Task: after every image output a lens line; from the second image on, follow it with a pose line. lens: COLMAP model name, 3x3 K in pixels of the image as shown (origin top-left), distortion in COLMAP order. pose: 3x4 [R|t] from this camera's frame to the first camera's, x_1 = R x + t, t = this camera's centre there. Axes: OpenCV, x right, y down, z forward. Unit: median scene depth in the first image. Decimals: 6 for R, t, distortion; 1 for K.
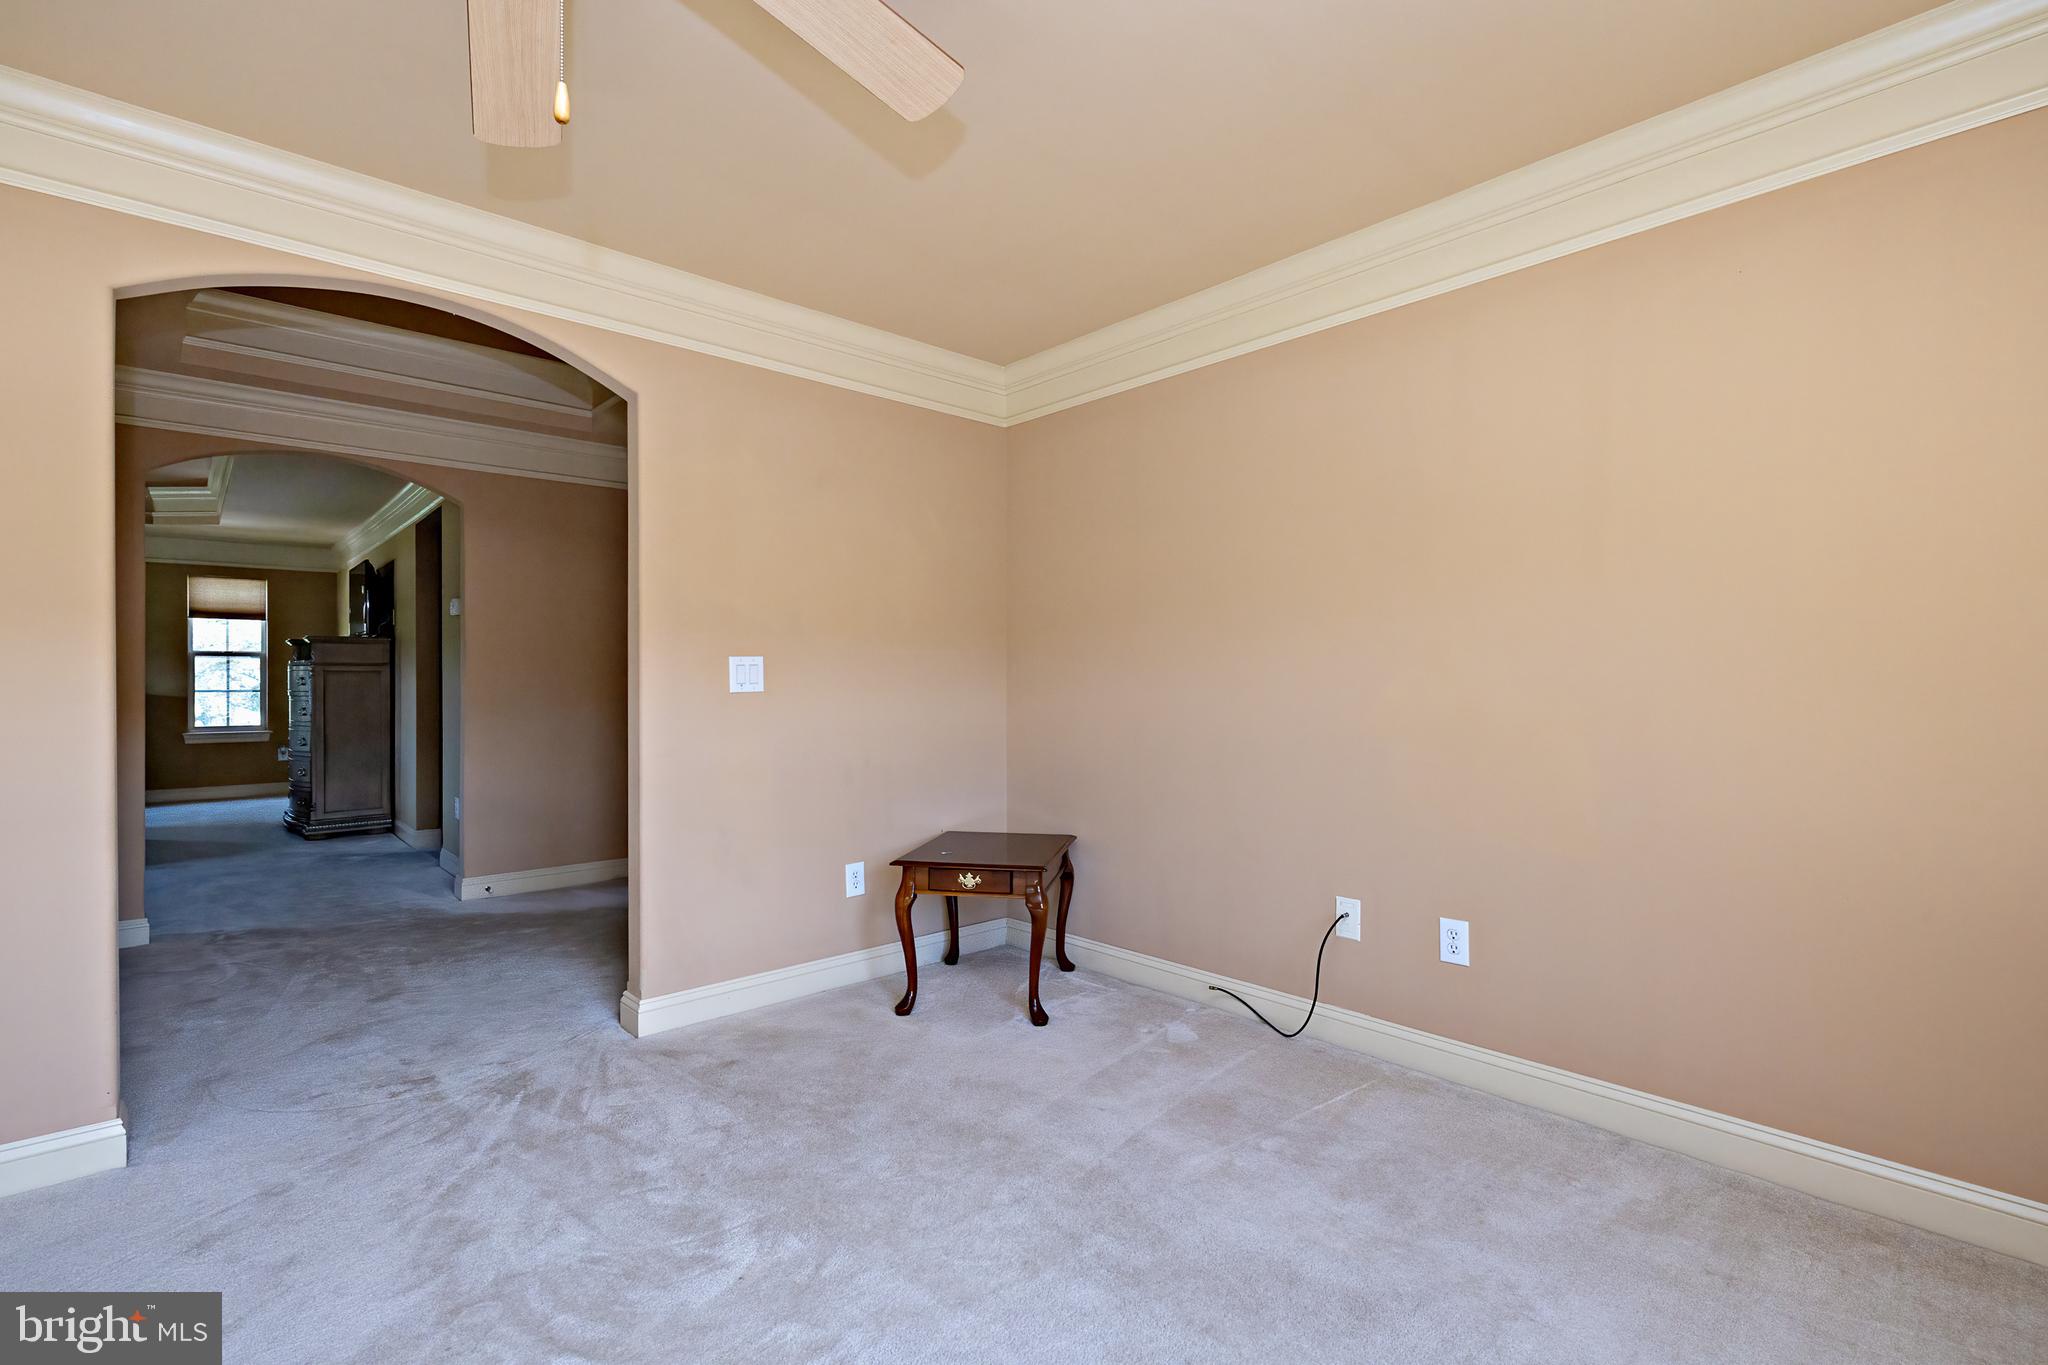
lens RADIAL K [[935.4, 0, 1024.0], [0, 935.4, 682.5], [0, 0, 1]] dist [0.000448, 0.000053]
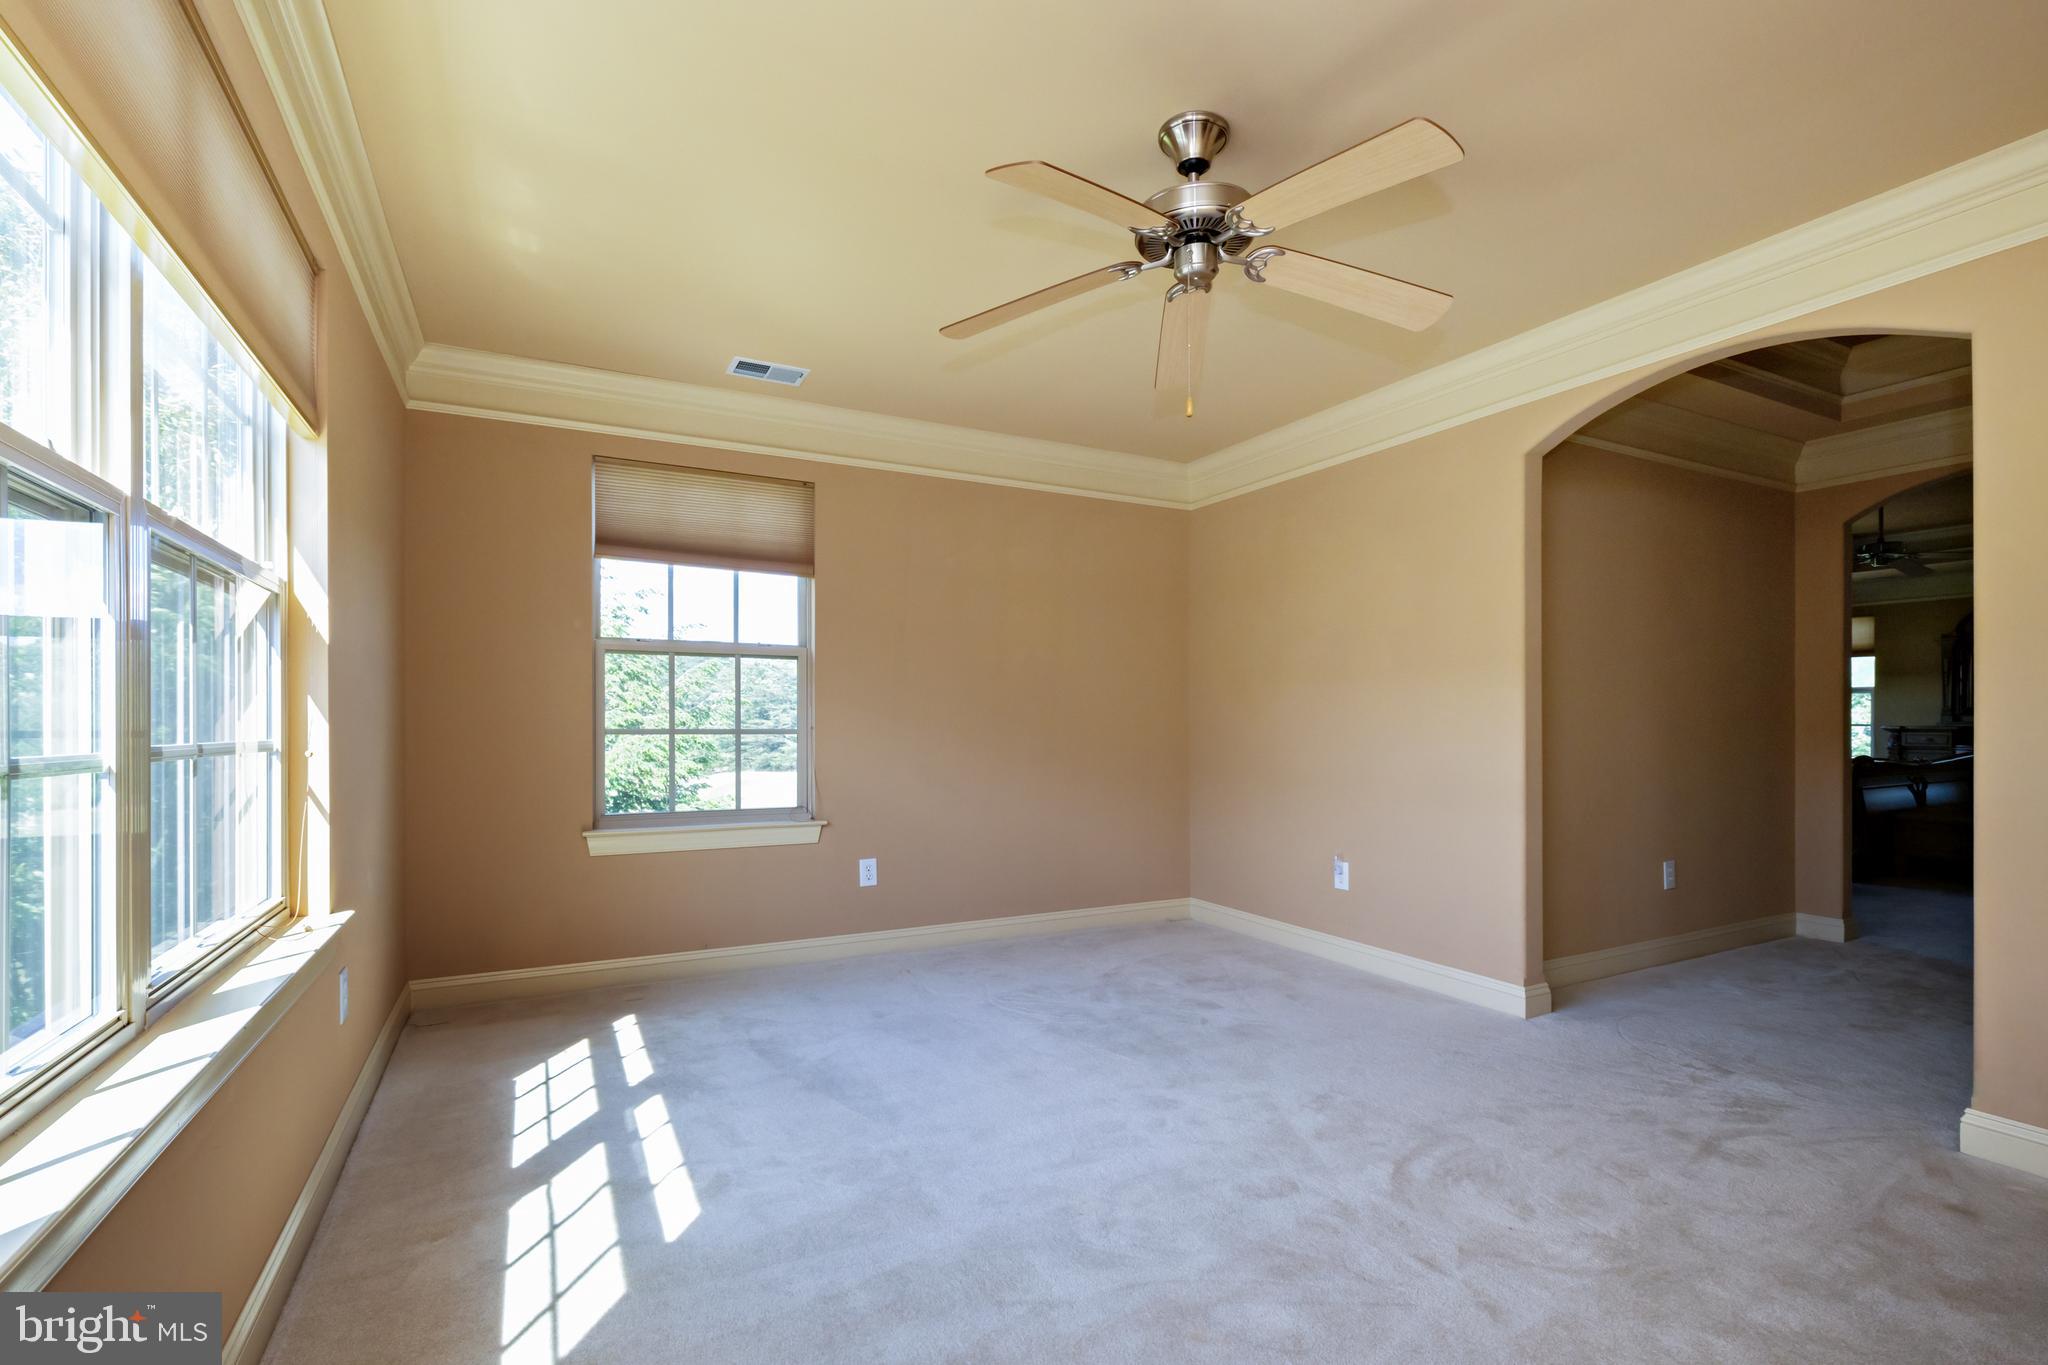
lens RADIAL K [[931.4, 0, 1026.3], [0, 931.4, 723.1], [0, 0, 1]] dist [-0.000170, 0.000003]
pose [[-0.248972, 0.001005, -0.968510, 0.645536], [-0.008035, 0.999963, 0.003103, 0.025186], [0.968477, 0.008554, -0.248955, 0.506771]]
